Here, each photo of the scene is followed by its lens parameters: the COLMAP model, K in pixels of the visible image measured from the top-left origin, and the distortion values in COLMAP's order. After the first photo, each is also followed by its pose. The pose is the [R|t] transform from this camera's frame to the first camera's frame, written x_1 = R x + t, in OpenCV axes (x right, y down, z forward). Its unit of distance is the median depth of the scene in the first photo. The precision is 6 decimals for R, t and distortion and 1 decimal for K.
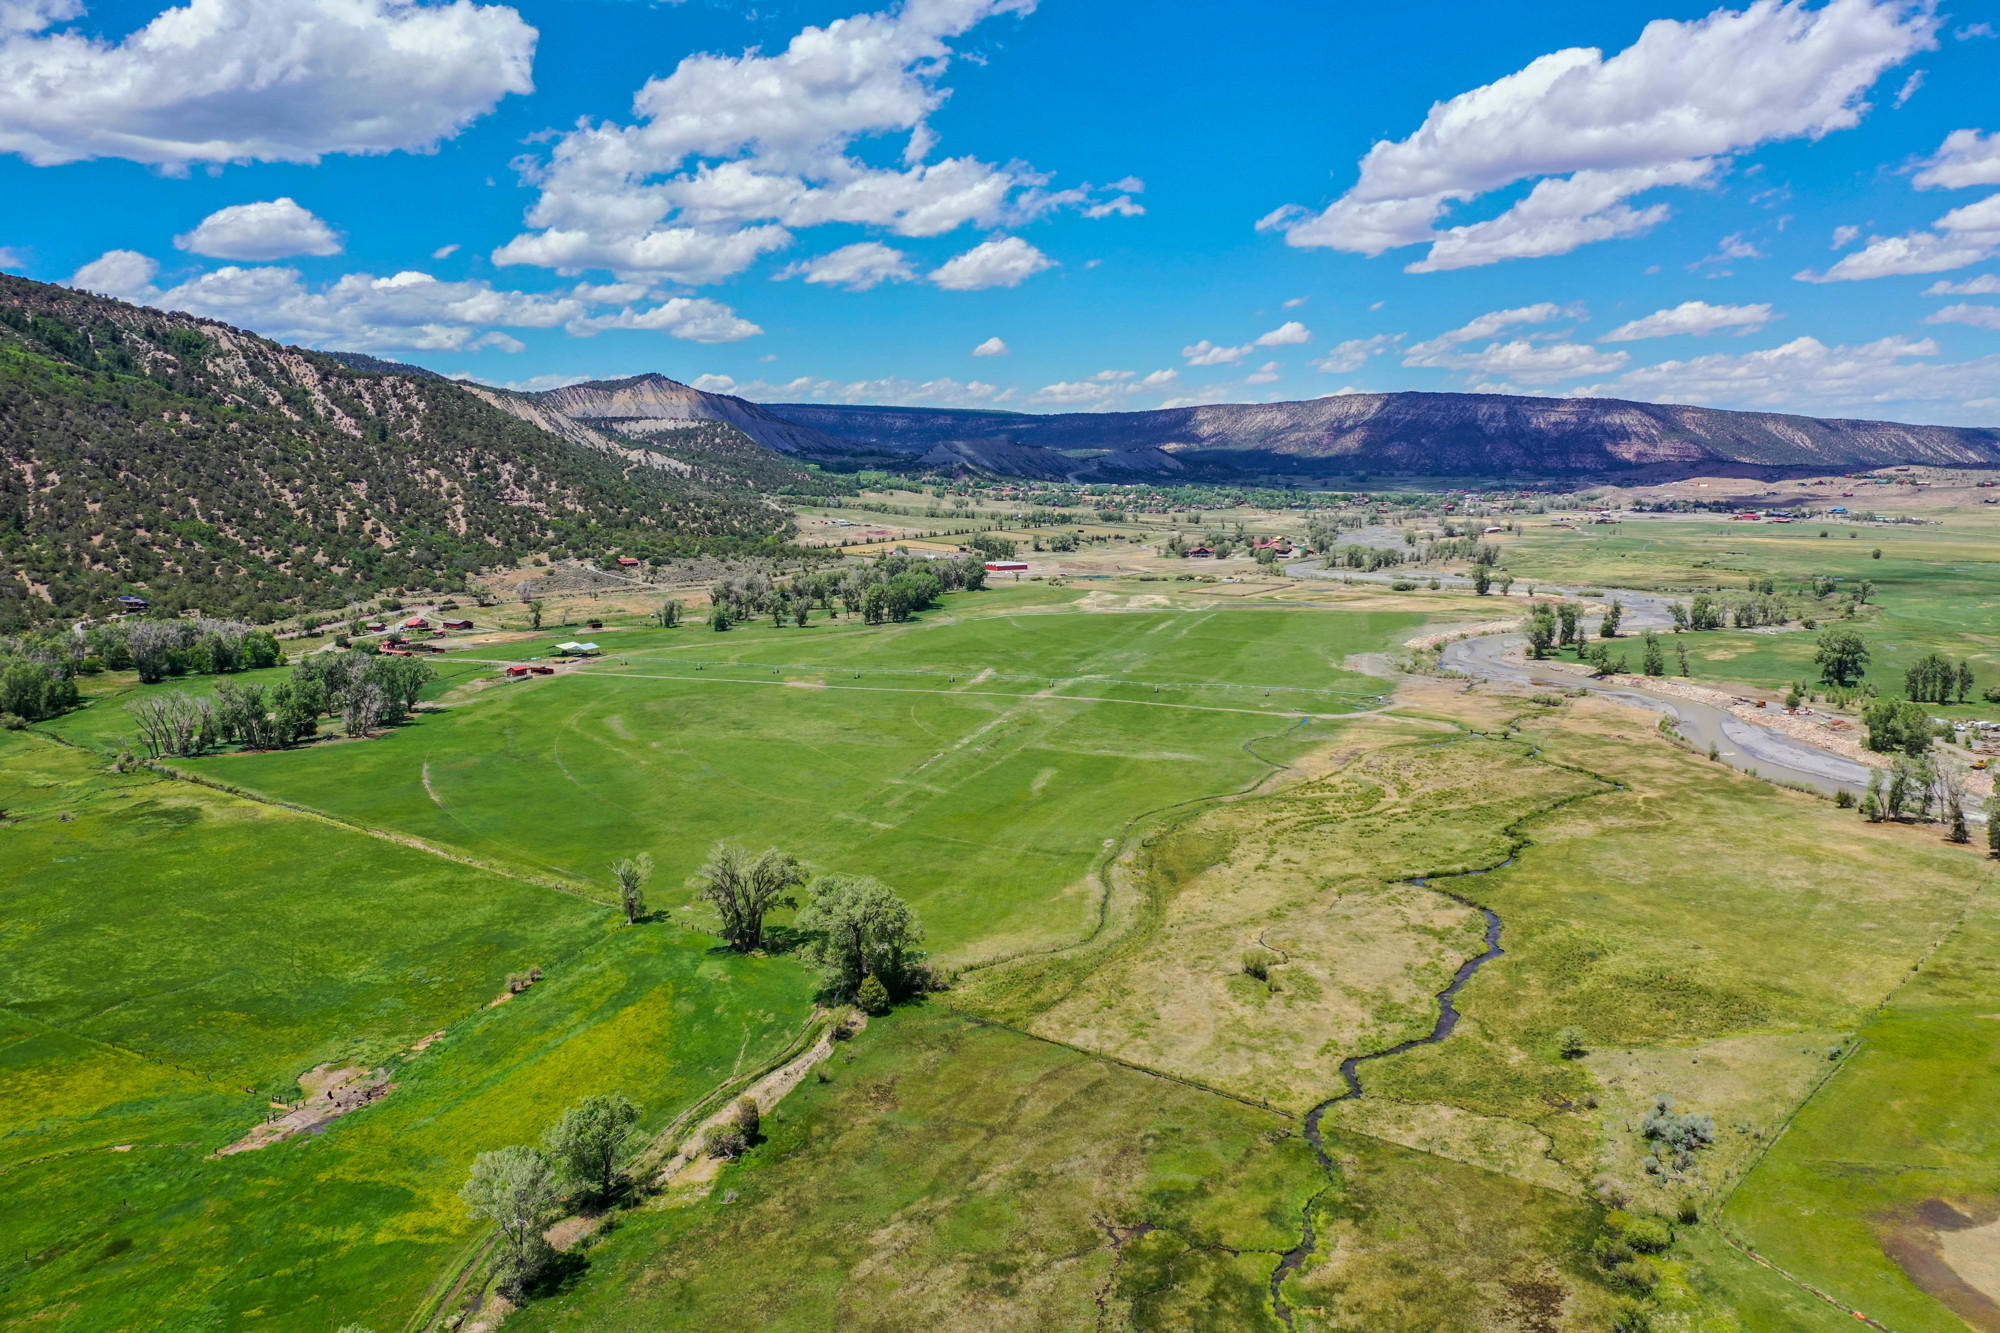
lens RADIAL K [[1531.6, 0, 998.0], [0, 1531.6, 673.3], [0, 0, 1]] dist [0.004536, -0.006814]
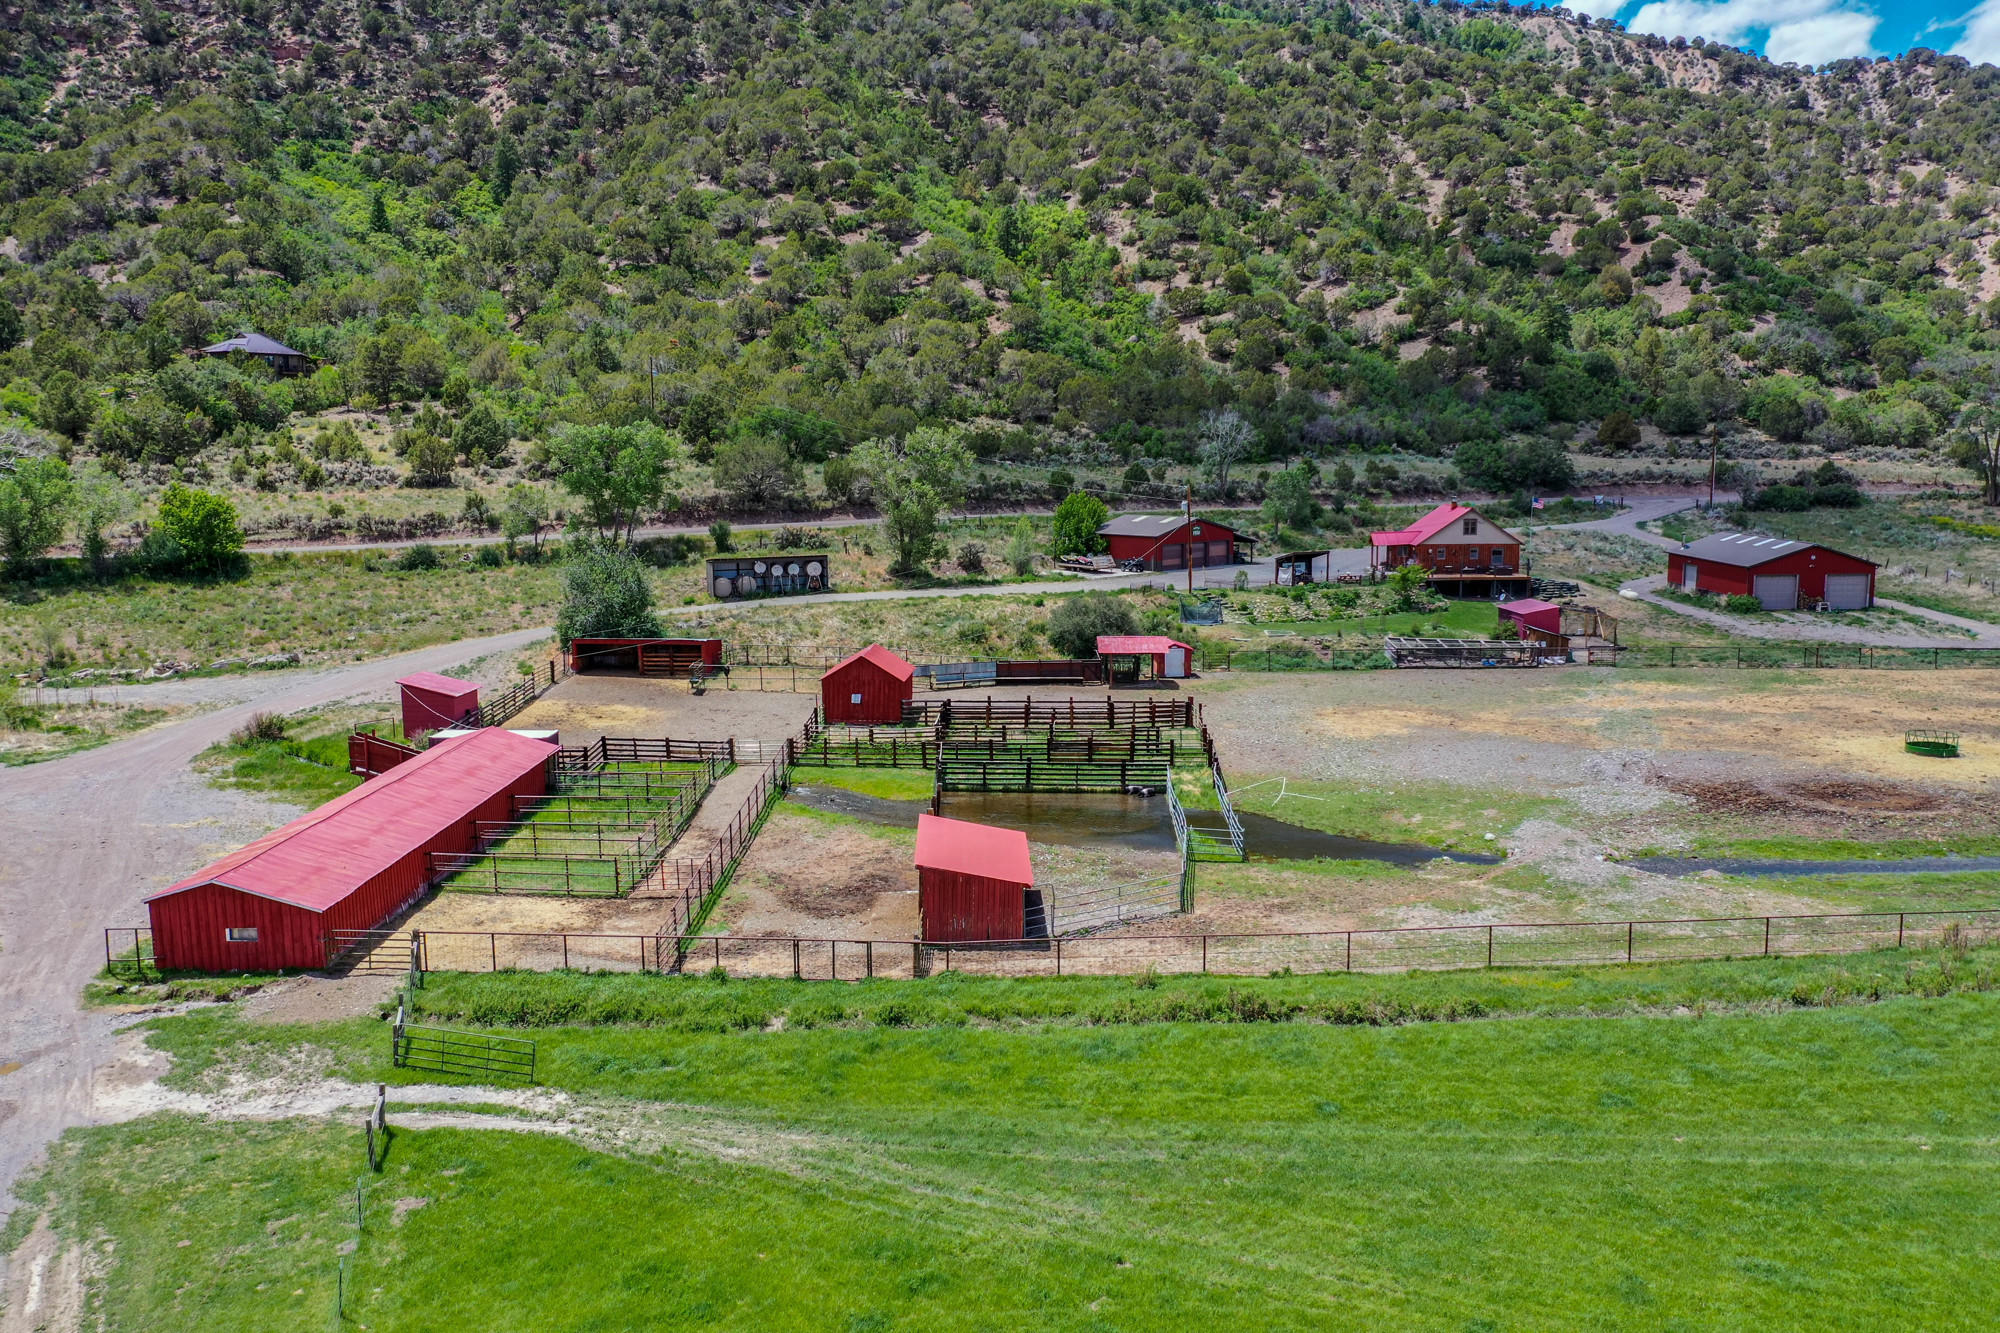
lens RADIAL K [[1531.6, 0, 998.0], [0, 1531.6, 673.3], [0, 0, 1]] dist [0.004536, -0.006814]
pose [[0.599727, 0.121566, -0.790917, -0.213961], [-0.109905, 0.991540, 0.069065, -0.018605], [0.792621, 0.045506, 0.608014, 0.652246]]
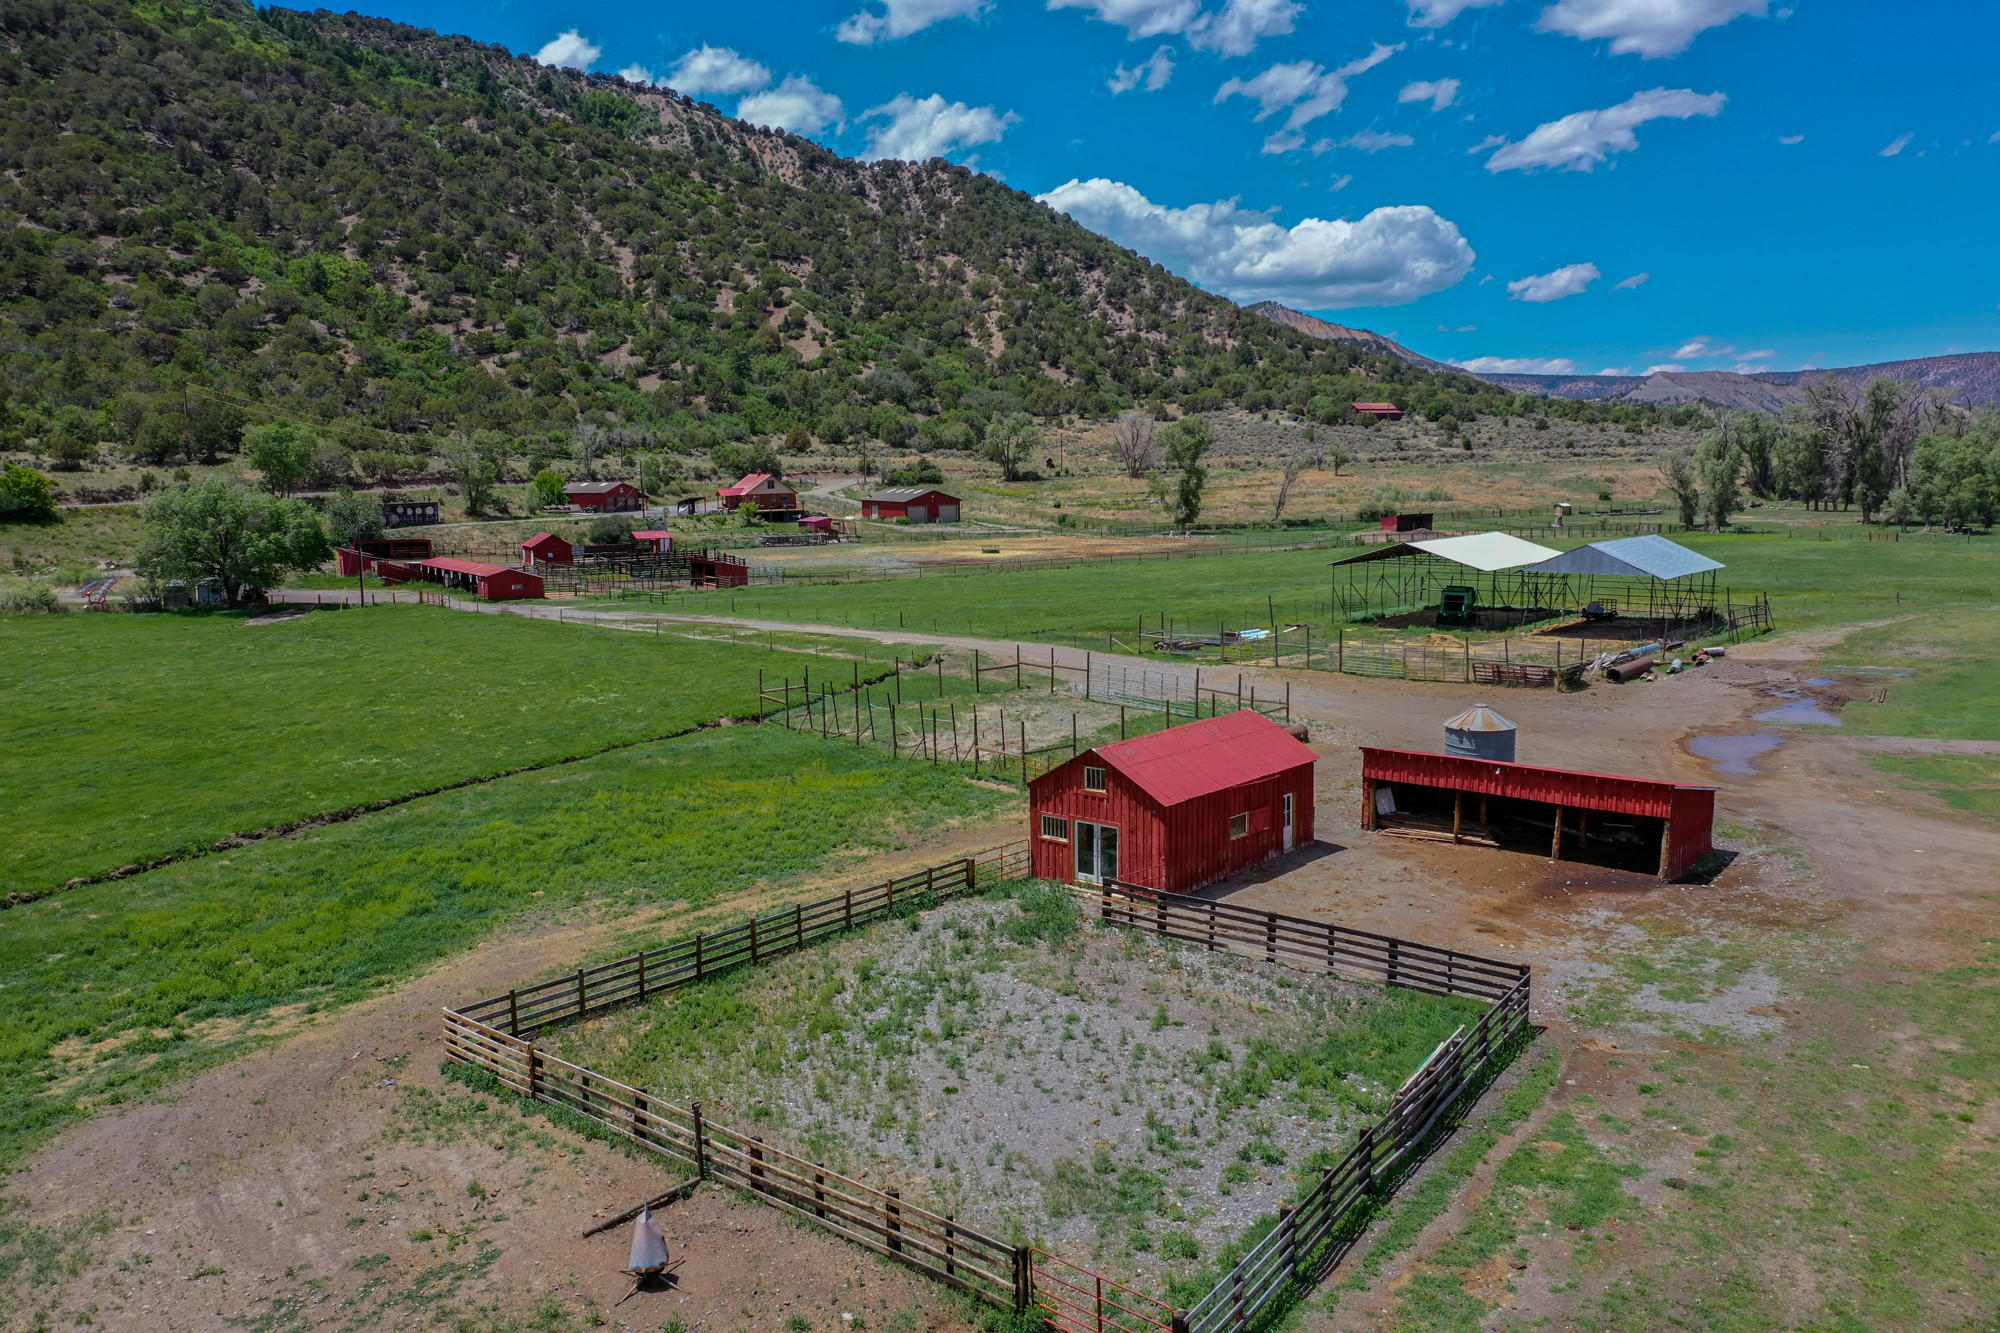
lens RADIAL K [[1531.6, 0, 998.0], [0, 1531.6, 673.3], [0, 0, 1]] dist [0.004536, -0.006814]
pose [[0.933696, 0.045172, -0.355205, -0.181682], [-0.044253, 0.998963, 0.010716, -0.004428], [0.355321, 0.005714, 0.934727, 0.570328]]
